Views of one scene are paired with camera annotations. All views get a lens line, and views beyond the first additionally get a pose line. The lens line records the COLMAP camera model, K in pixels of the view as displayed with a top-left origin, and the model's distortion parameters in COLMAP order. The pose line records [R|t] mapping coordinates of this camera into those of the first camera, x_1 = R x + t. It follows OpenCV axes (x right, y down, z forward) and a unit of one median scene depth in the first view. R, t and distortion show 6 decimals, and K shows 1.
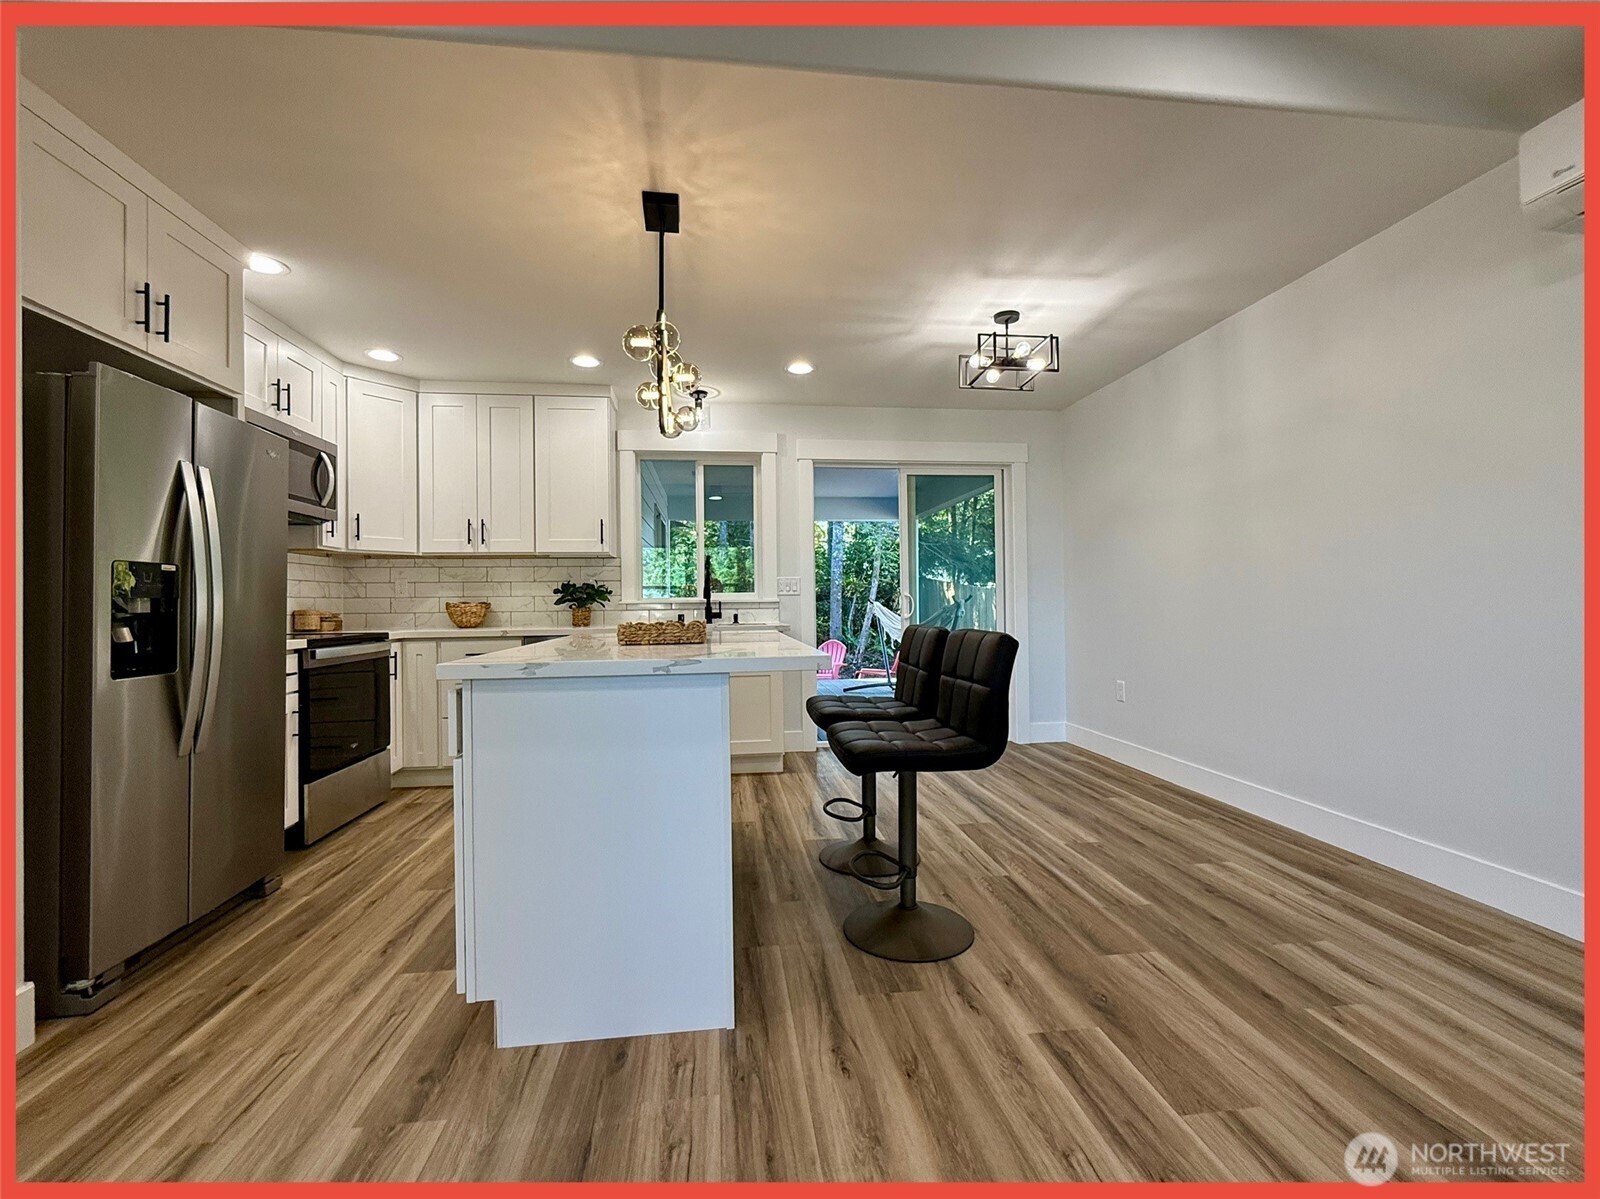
lens RADIAL K [[695.9, 0, 804.8], [0, 695.9, 598.0], [0, 0, 1]] dist [0.001307, 0.000025]
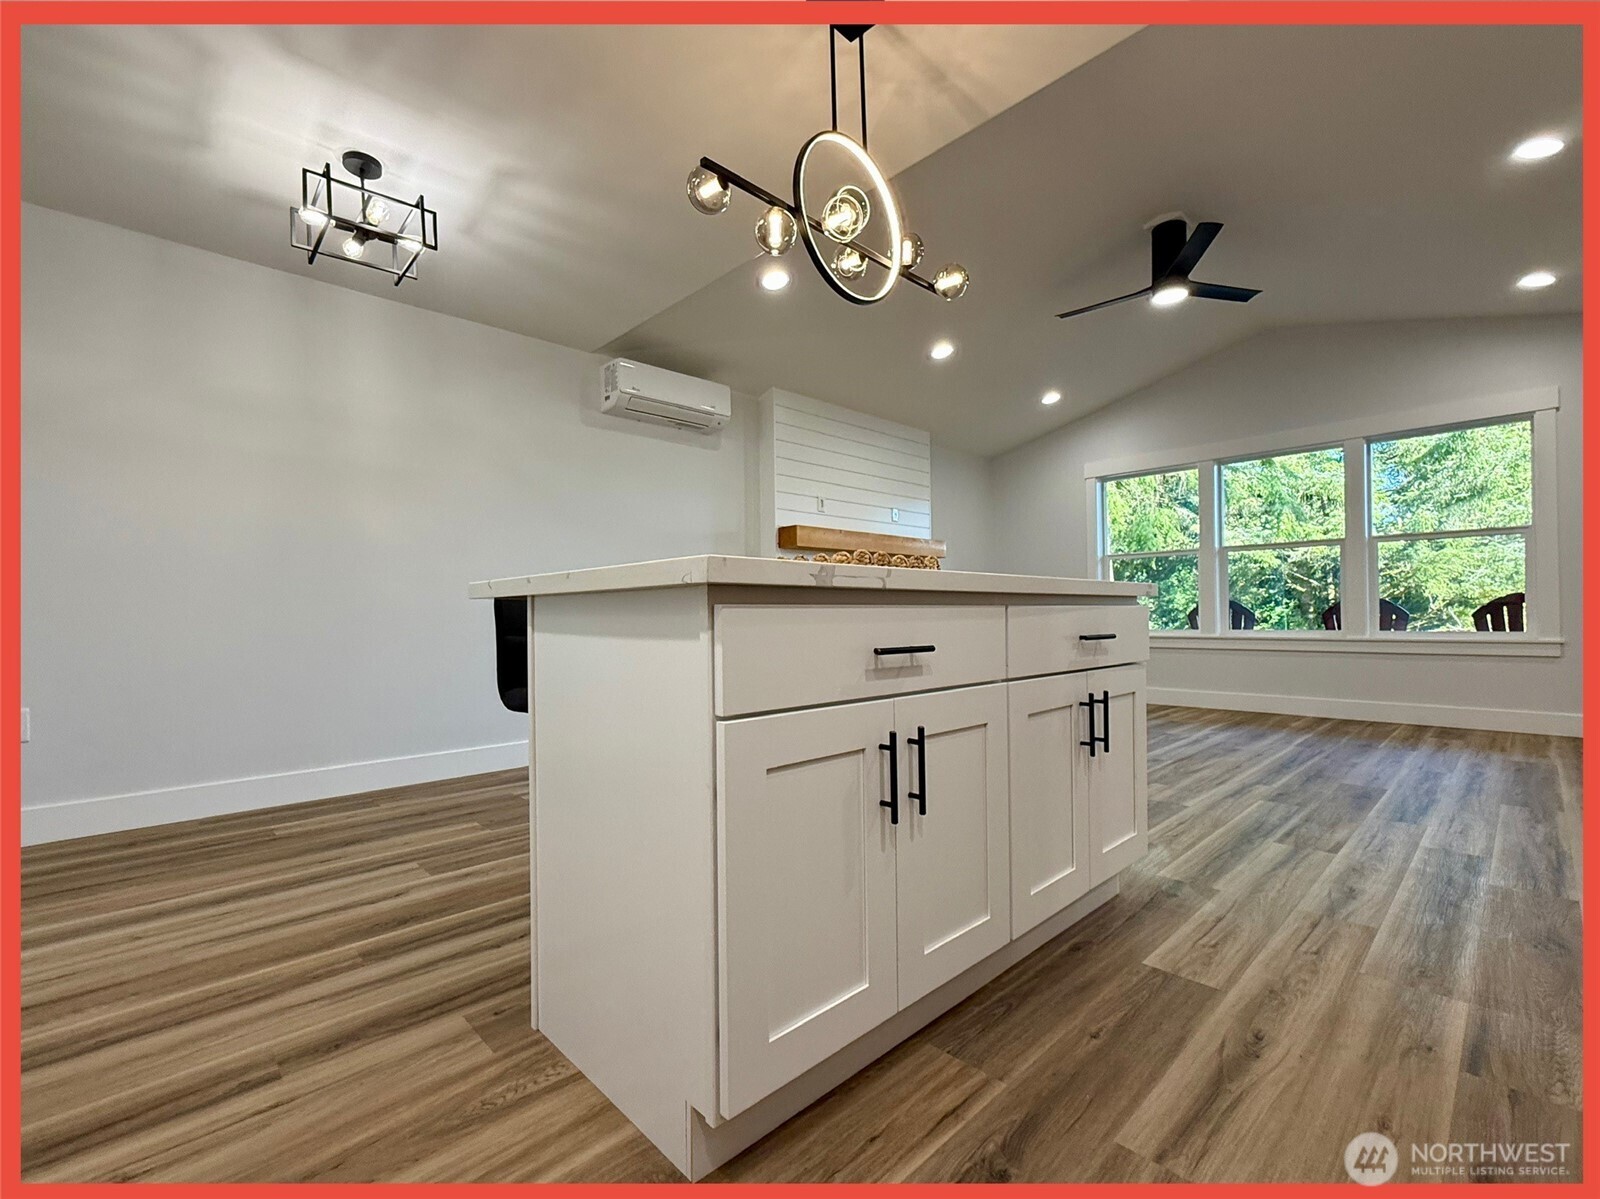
lens RADIAL K [[695.9, 0, 804.6], [0, 695.9, 608.2], [0, 0, 1]] dist [0.001307, 0.000025]
pose [[-0.594577, 0.026746, 0.803594, -0.867869], [0.014453, 0.999641, -0.022577, 0.119271], [-0.803909, -0.001809, -0.594749, 1.689758]]
